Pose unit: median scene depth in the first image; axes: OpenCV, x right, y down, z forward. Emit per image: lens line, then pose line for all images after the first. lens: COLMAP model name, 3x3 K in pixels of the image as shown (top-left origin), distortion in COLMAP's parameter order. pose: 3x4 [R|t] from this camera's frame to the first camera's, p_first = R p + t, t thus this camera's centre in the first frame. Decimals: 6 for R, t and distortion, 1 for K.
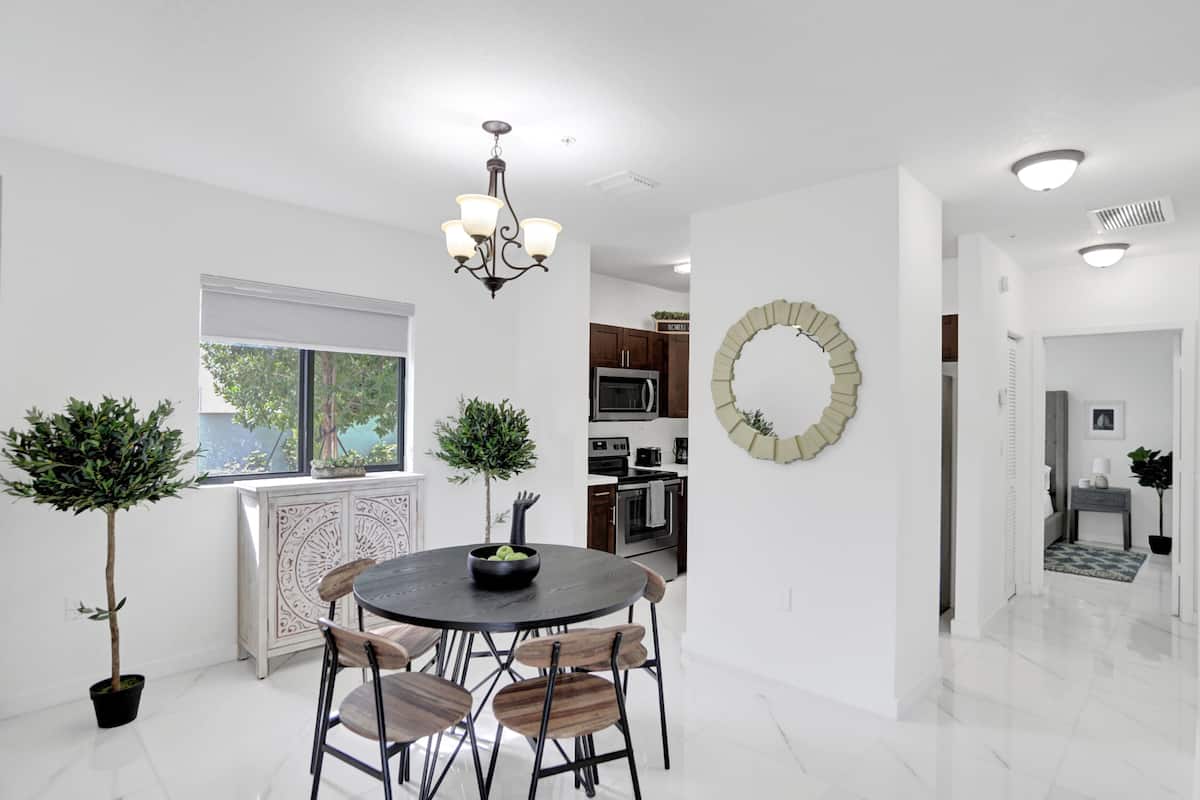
lens RADIAL K [[612.0, 0, 600.0], [0, 612.0, 400.0], [0, 0, 1]] dist [-0.054977, 0.030848]
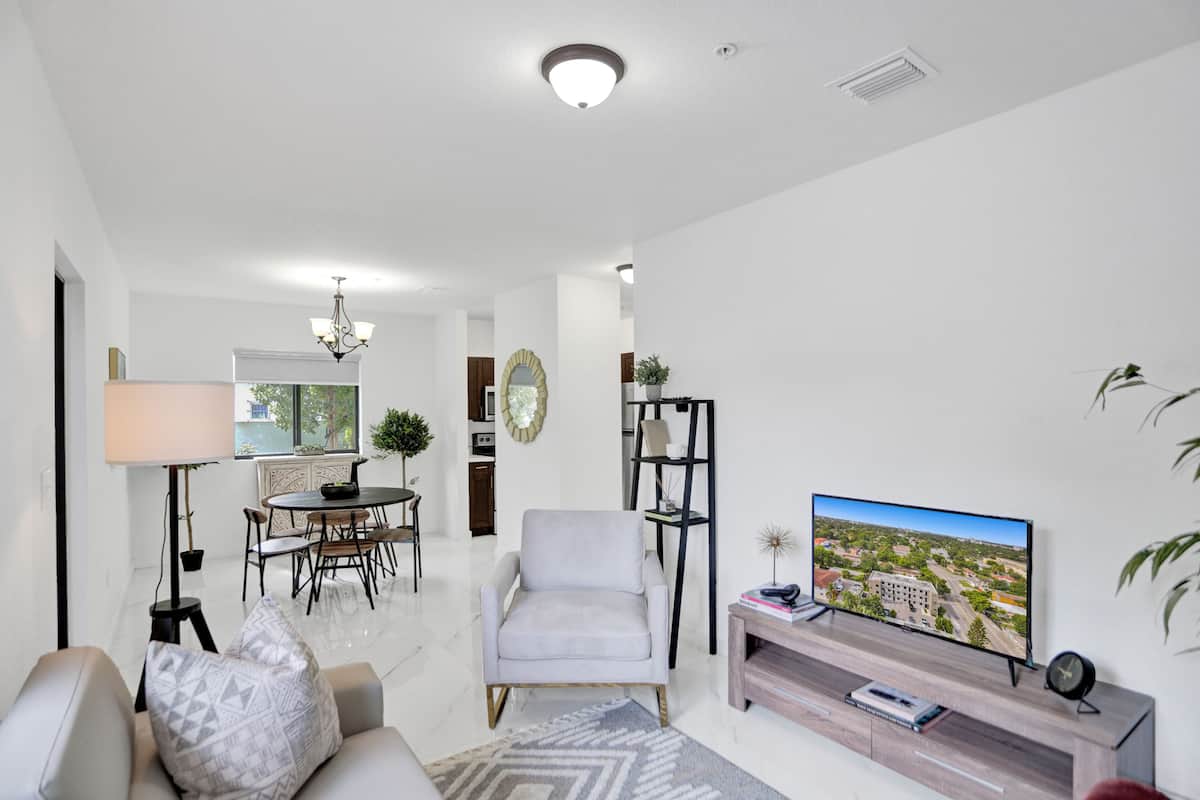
lens RADIAL K [[612.0, 0, 600.0], [0, 612.0, 400.0], [0, 0, 1]] dist [-0.054977, 0.030848]
pose [[0.980604, -0.027981, -0.193994, 0.879550], [0.027540, 0.999608, -0.004970, -0.005677], [0.194057, -0.000469, 0.980990, -0.677345]]
